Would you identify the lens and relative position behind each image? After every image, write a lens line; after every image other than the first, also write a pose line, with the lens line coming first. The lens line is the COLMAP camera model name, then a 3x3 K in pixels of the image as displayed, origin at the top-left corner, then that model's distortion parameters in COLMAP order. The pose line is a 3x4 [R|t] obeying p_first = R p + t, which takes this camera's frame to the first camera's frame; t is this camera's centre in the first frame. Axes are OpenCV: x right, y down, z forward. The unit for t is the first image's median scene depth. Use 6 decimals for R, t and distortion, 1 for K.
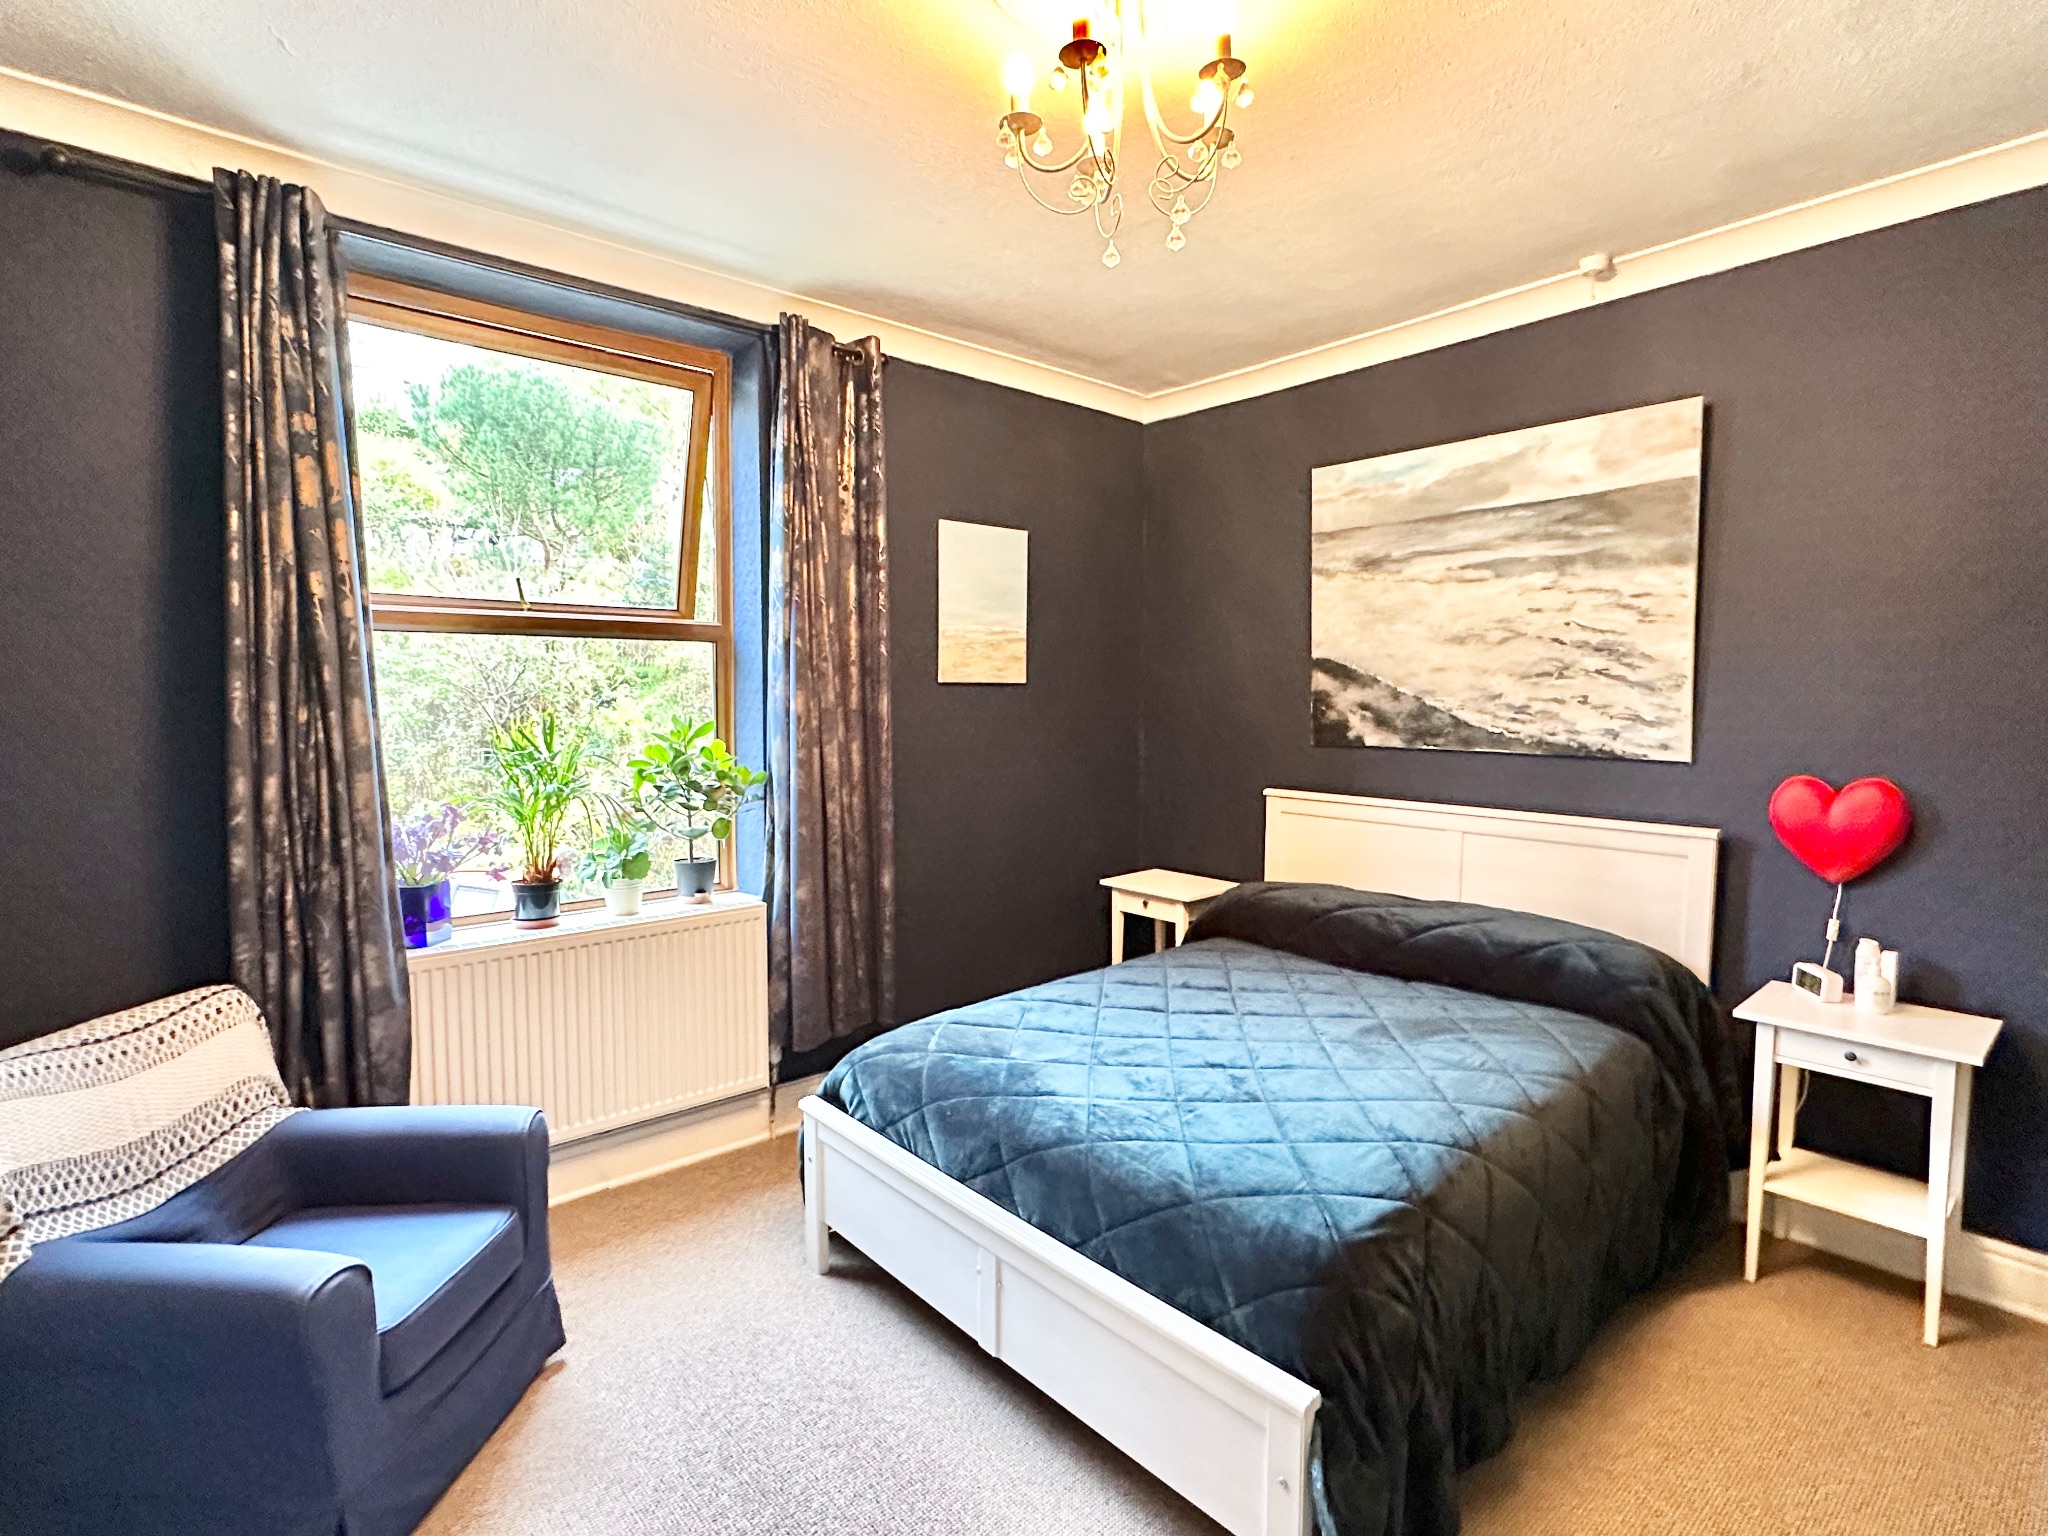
lens RADIAL K [[1042.1, 0, 1024.0], [0, 1042.1, 768.0], [0, 0, 1]] dist [-0.000248, 0.000055]
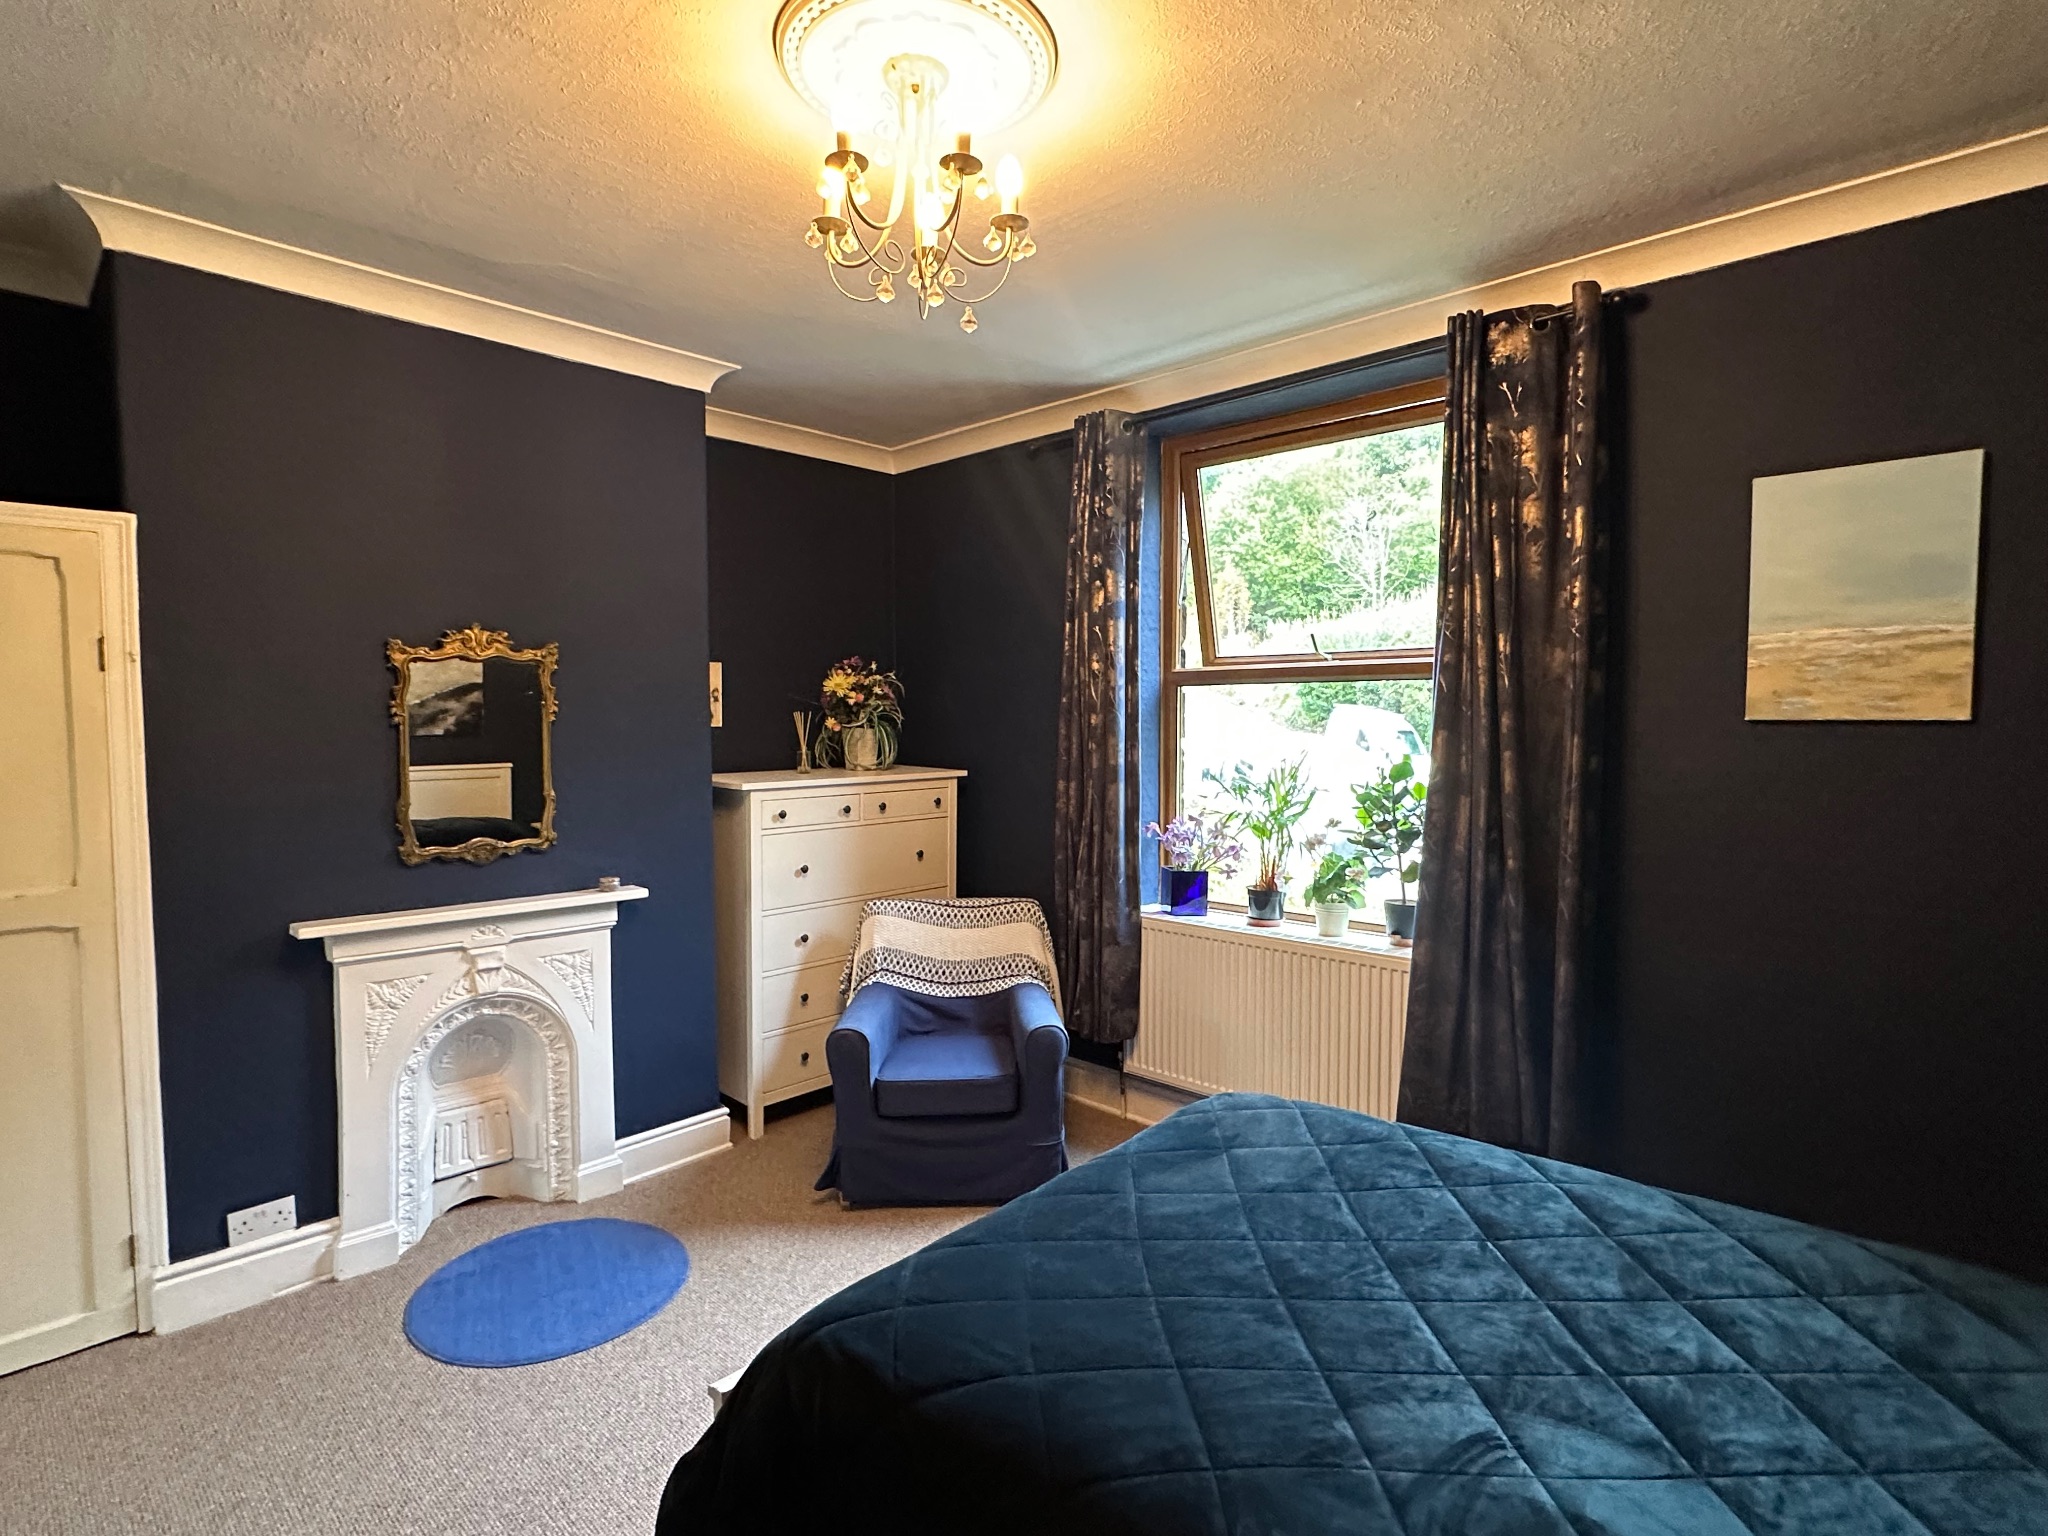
lens RADIAL K [[1042.1, 0, 1024.0], [0, 1042.1, 768.0], [0, 0, 1]] dist [-0.000248, 0.000055]
pose [[0.092650, 0.038433, -0.994957, 0.628139], [-0.082741, 0.996096, 0.030772, -0.038656], [0.992255, 0.079473, 0.095468, 0.547501]]
